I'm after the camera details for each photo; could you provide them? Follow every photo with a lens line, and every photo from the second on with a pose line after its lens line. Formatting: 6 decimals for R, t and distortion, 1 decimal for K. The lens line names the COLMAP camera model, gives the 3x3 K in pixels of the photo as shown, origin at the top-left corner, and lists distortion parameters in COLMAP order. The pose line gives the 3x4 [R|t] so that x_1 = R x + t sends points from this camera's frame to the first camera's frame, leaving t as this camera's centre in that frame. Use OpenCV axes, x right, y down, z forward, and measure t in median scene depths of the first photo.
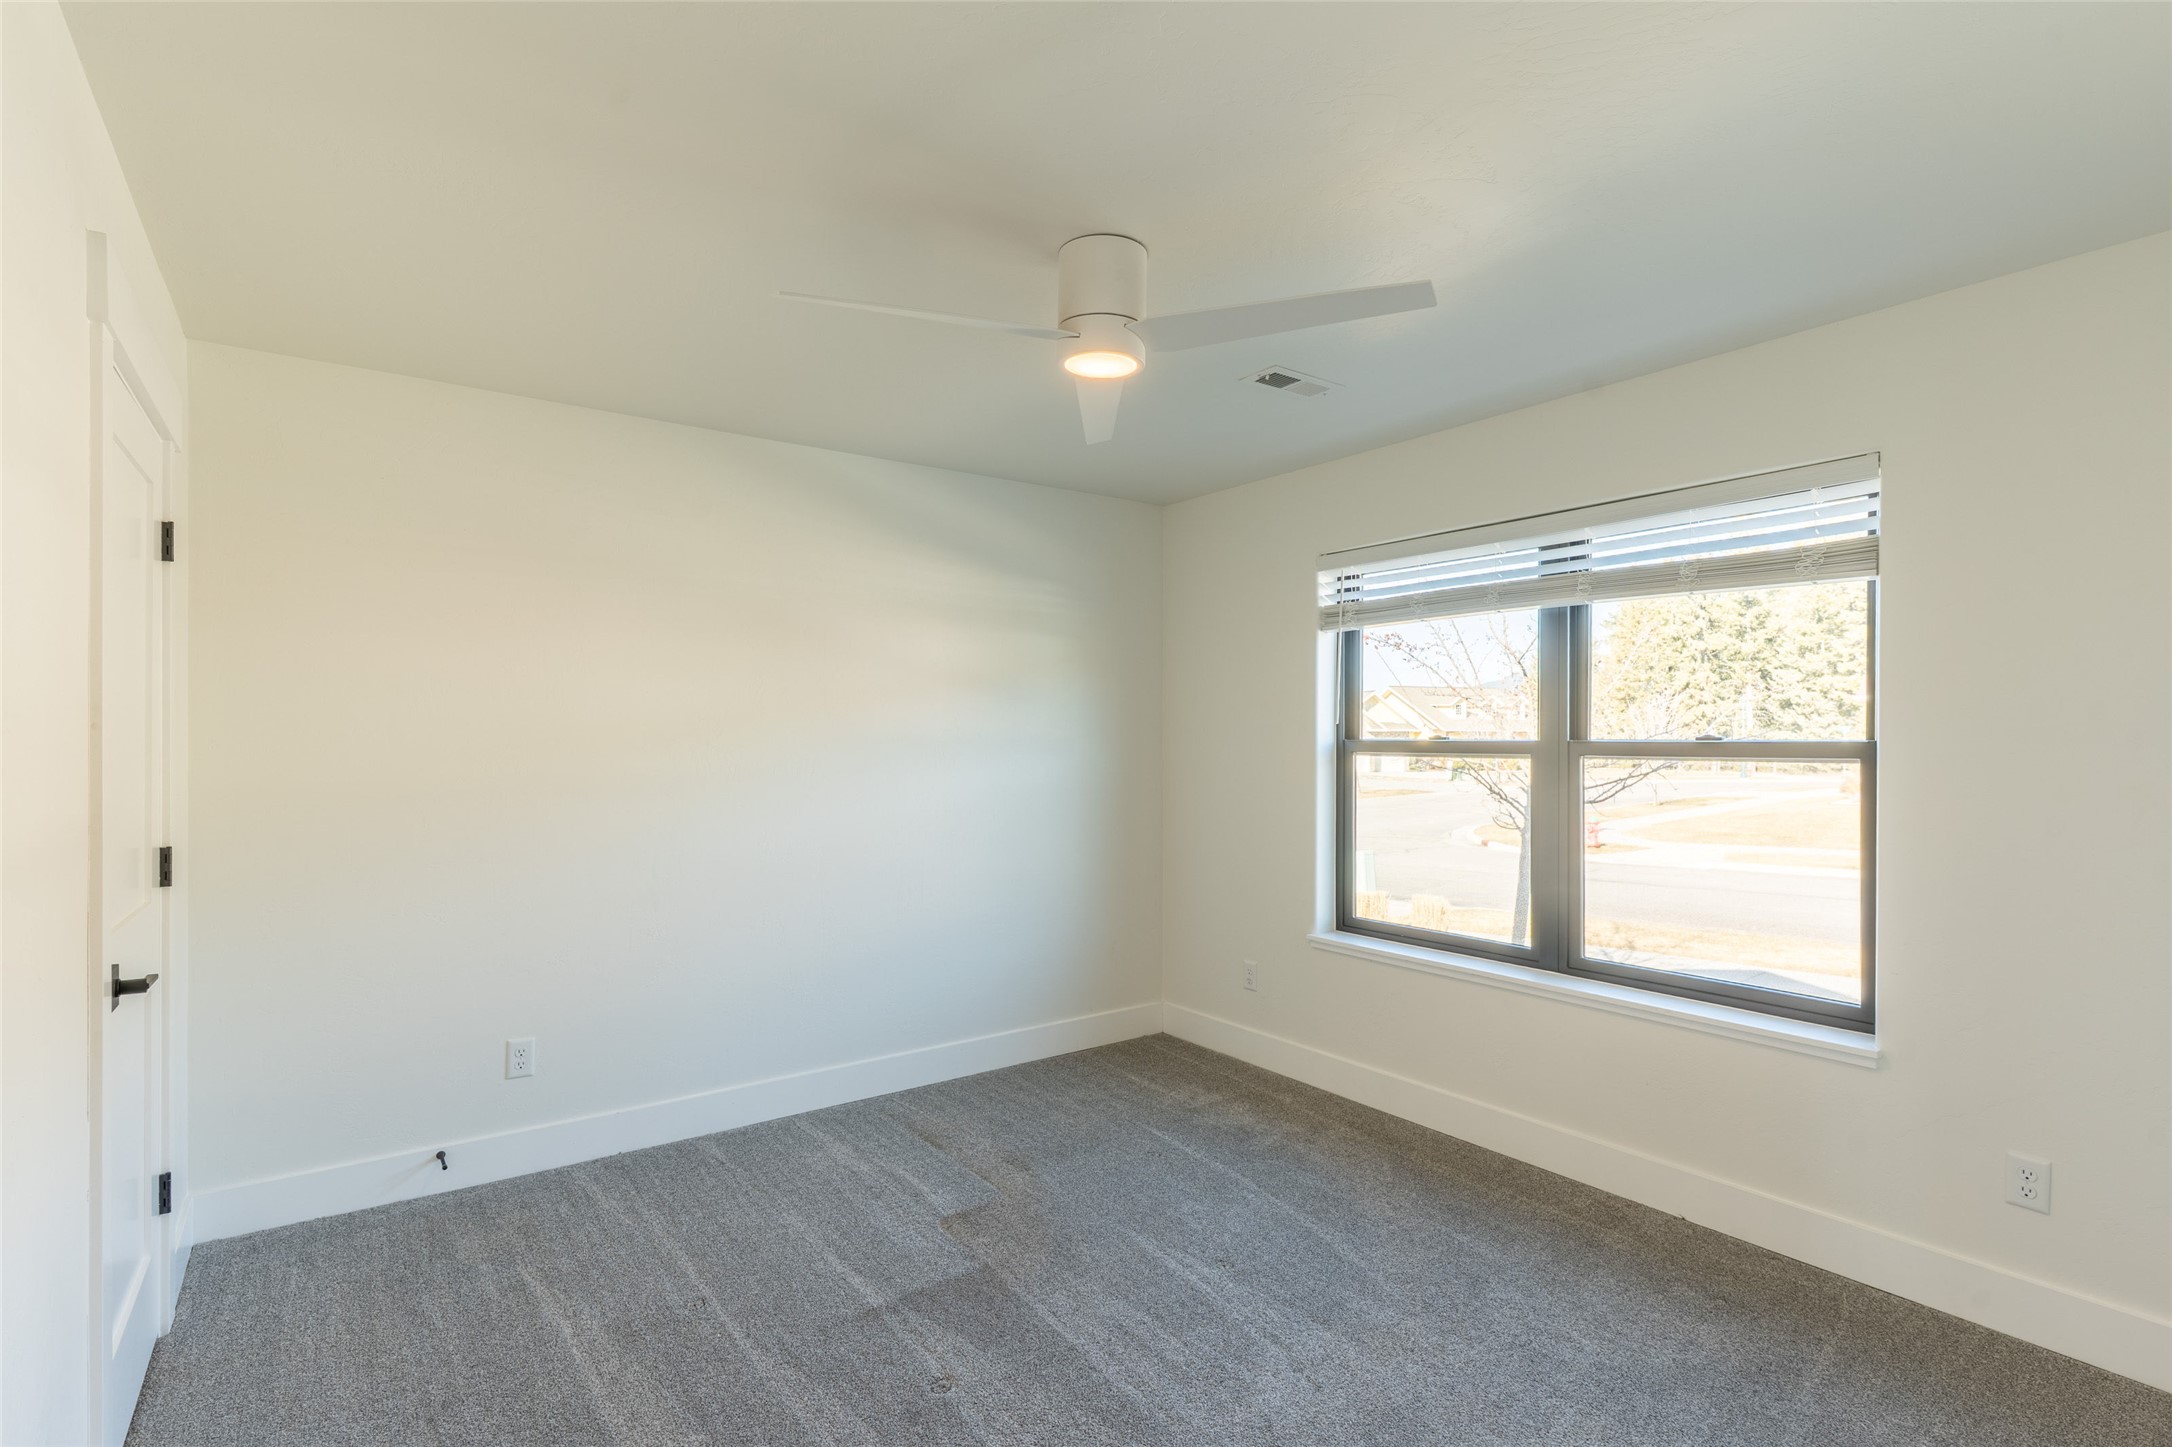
lens RADIAL K [[1025.4, 0, 1076.1], [0, 1025.4, 728.2], [0, 0, 1]] dist [0.002473, 0.001268]
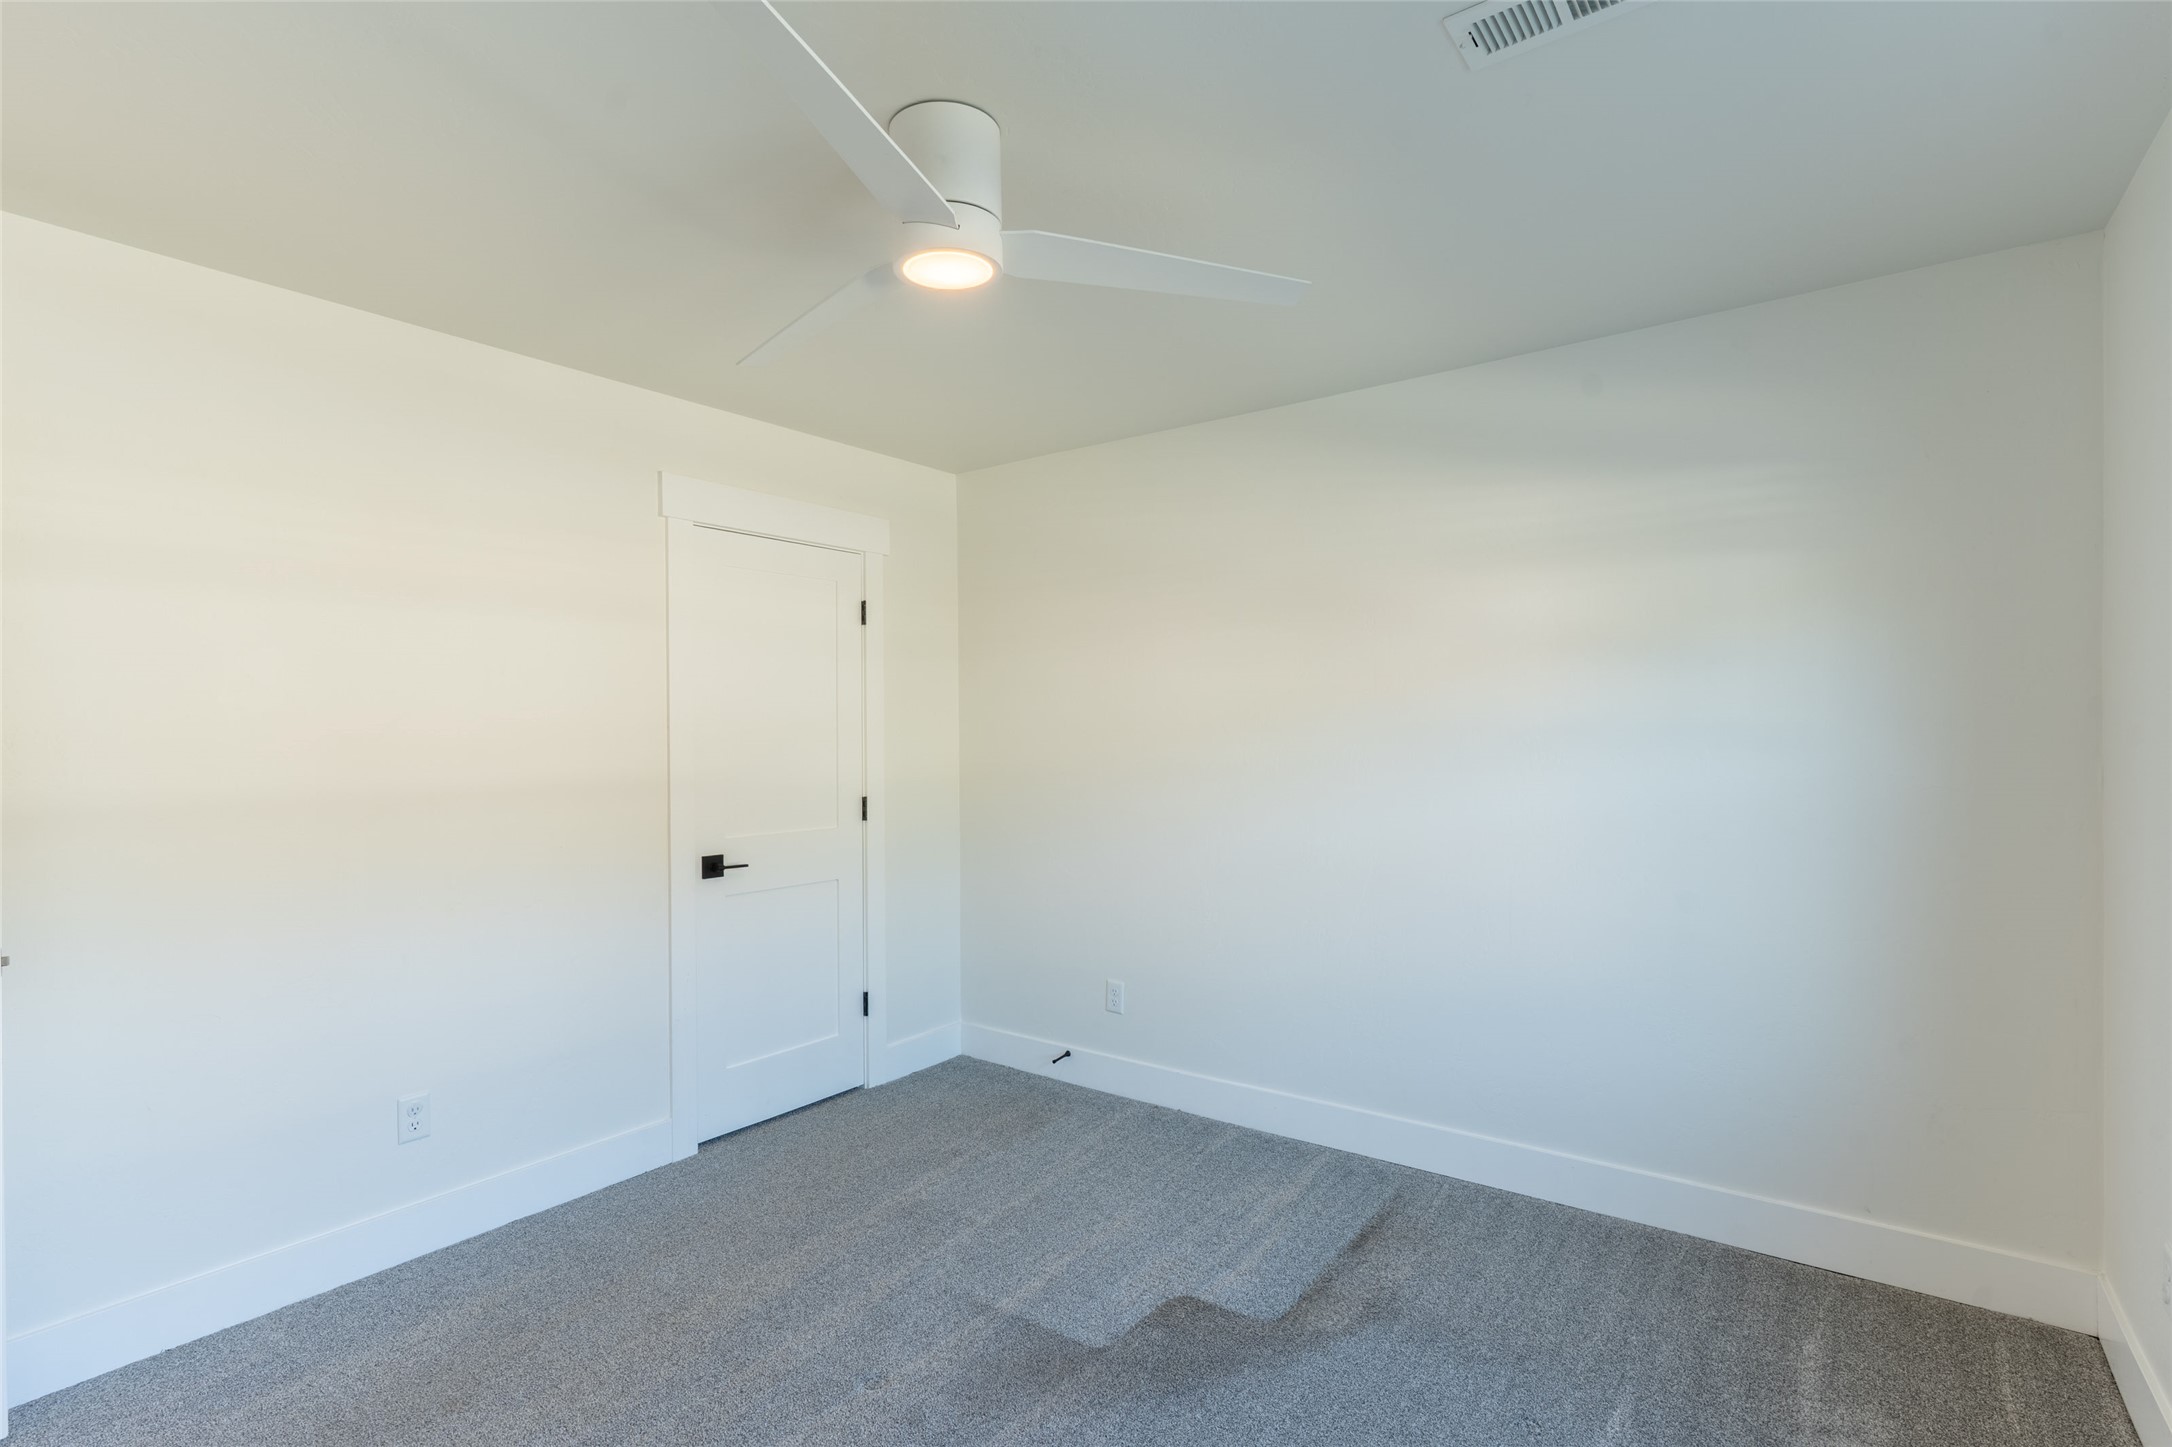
lens RADIAL K [[1025.4, 0, 1078.0], [0, 1025.4, 733.7], [0, 0, 1]] dist [0.002473, 0.001268]
pose [[0.304784, -0.000617, -0.952421, 0.552510], [0.016989, 0.999844, 0.004789, 0.007896], [0.952270, -0.017640, 0.304747, 0.566845]]
